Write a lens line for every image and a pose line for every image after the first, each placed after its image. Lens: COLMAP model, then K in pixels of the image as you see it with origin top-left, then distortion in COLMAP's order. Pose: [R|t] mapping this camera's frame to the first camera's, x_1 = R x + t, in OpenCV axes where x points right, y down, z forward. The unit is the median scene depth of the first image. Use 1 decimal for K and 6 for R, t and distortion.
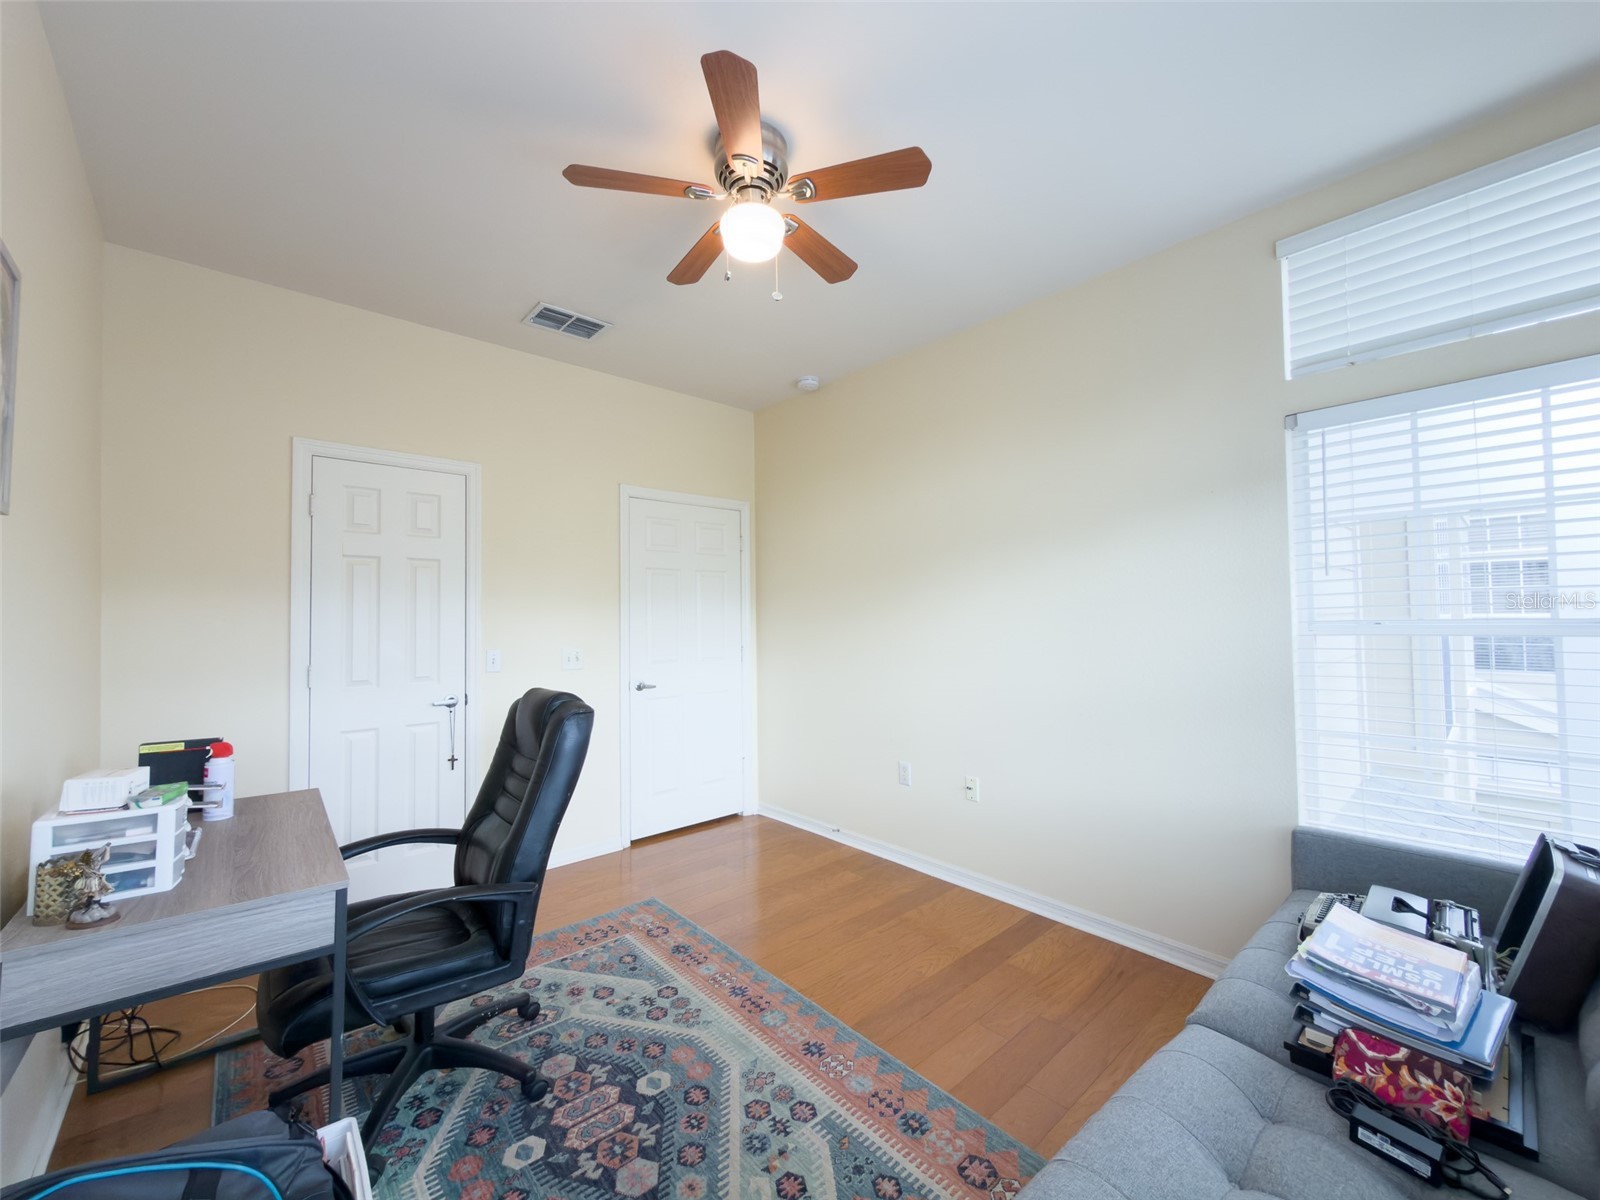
lens RADIAL K [[638.7, 0, 798.1], [0, 638.7, 599.4], [0, 0, 1]] dist [0.002604, -0.000317]
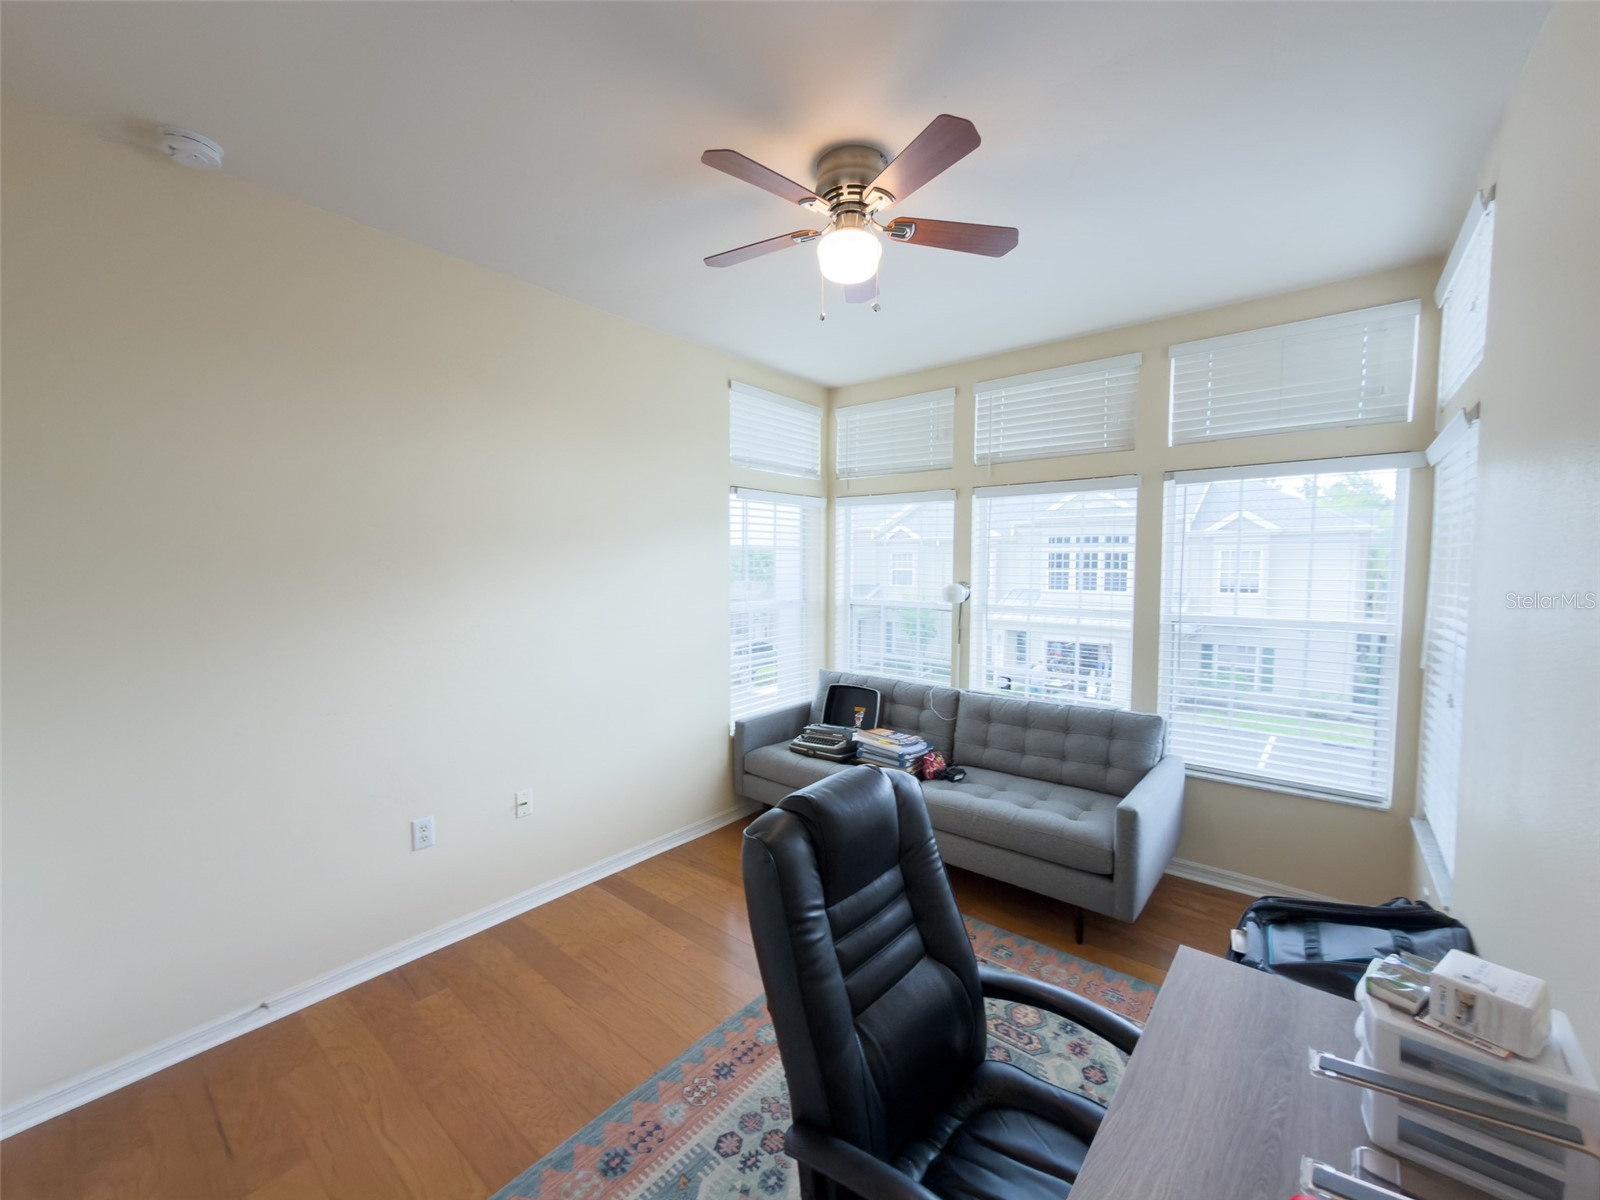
lens RADIAL K [[638.7, 0, 798.1], [0, 638.7, 599.4], [0, 0, 1]] dist [0.002604, -0.000317]
pose [[-0.151187, -0.045804, 0.987443, -0.802422], [-0.023701, 0.998807, 0.042702, -0.050162], [-0.988221, -0.016947, -0.152092, 0.903198]]
